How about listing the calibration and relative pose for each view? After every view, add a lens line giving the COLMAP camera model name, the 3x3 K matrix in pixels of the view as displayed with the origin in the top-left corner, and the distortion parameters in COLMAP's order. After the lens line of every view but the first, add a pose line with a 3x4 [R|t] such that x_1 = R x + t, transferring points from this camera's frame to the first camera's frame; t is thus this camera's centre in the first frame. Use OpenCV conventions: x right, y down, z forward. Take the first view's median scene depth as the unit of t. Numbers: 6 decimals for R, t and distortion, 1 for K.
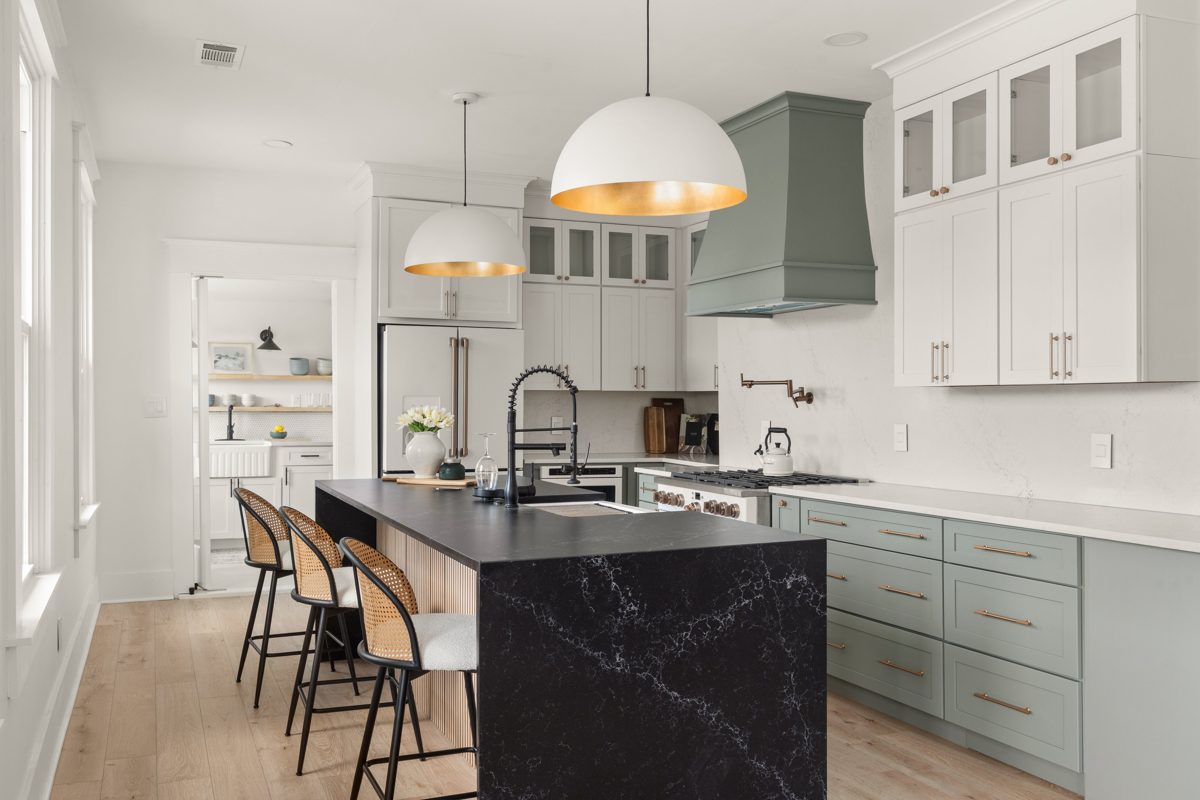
lens RADIAL K [[1102.0, 0, 597.2], [0, 1102.0, 388.2], [0, 0, 1]] dist [-0.004445, 0.000000]
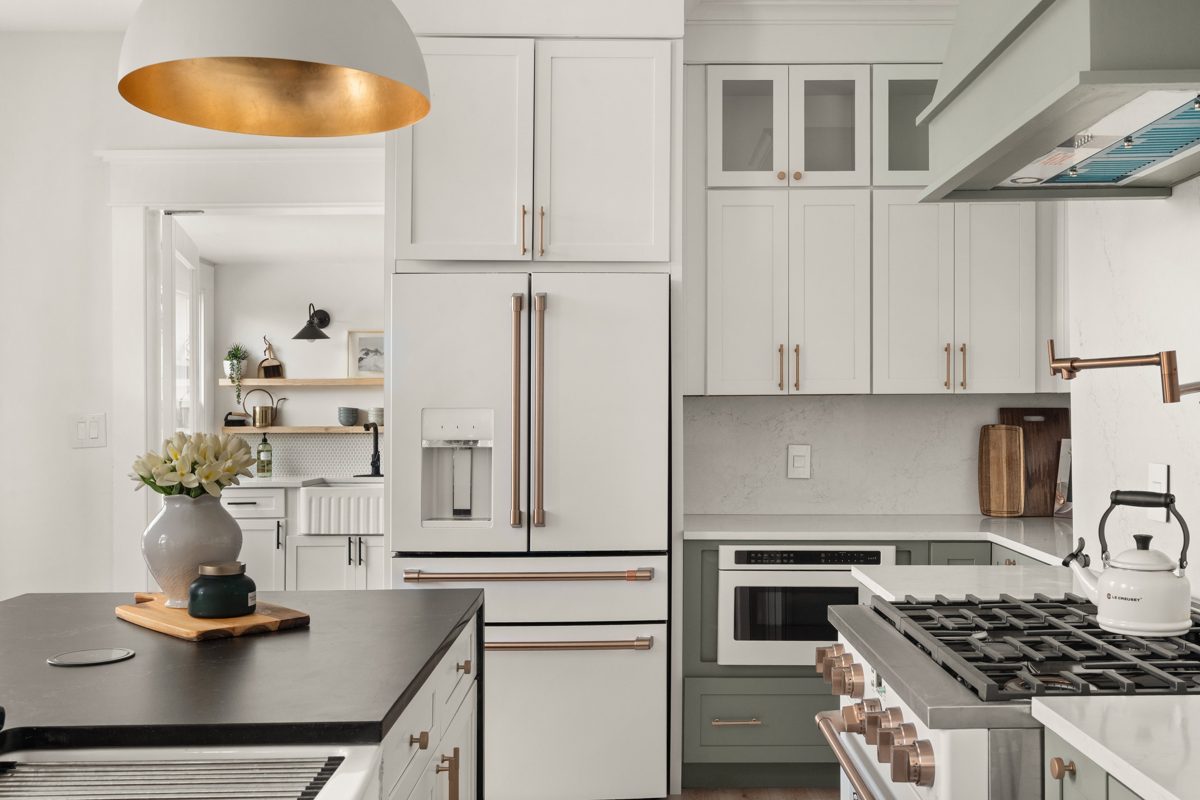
lens RADIAL K [[1250.0, 0, 631.7], [0, 1250.0, 411.3], [0, 0, 1]] dist [0.006416, 0.000000]
pose [[0.920855, -0.008437, -0.389814, 0.125814], [0.012647, 0.999886, 0.008235, 0.004095], [0.389700, -0.012514, 0.920857, 0.426333]]
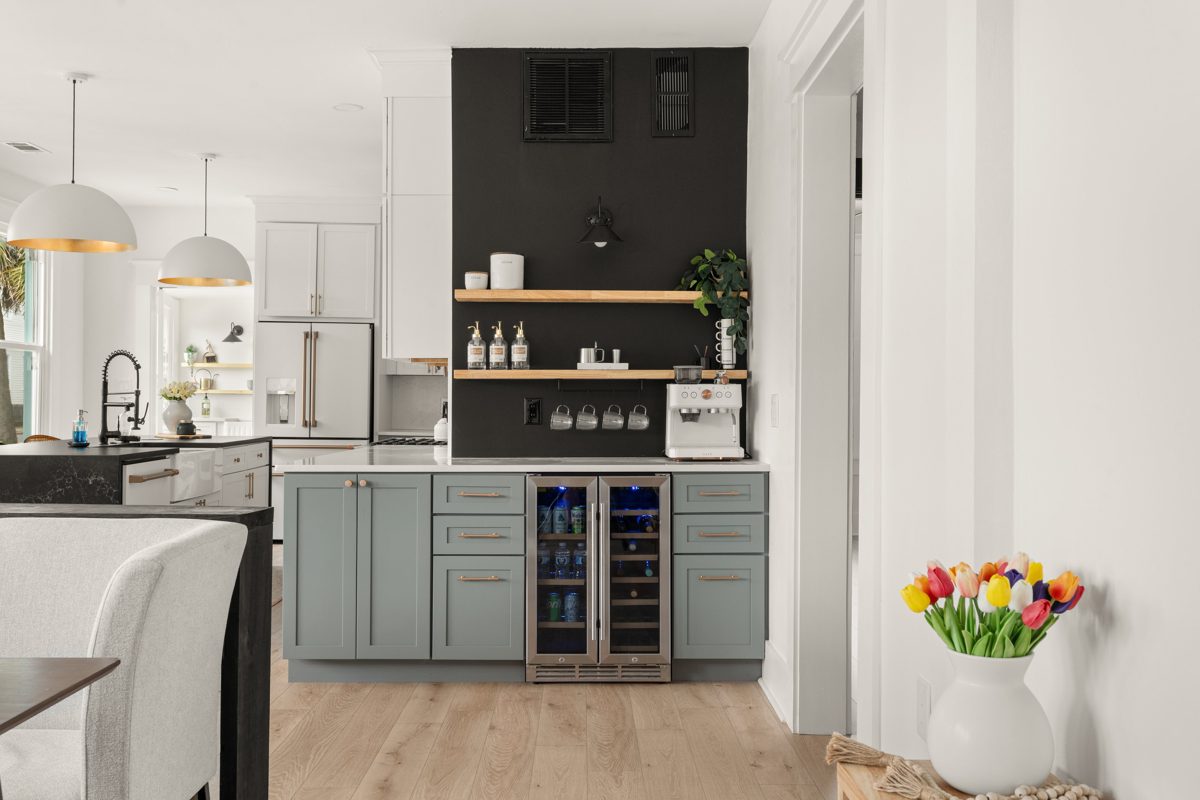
lens RADIAL K [[1250.0, 0, 577.9], [0, 1250.0, 420.9], [0, 0, 1]] dist [0.006416, 0.000000]
pose [[0.918579, 0.013962, -0.394990, 0.630715], [-0.003780, 0.999640, 0.026546, 0.014825], [0.395219, -0.022892, 0.918302, -0.165714]]
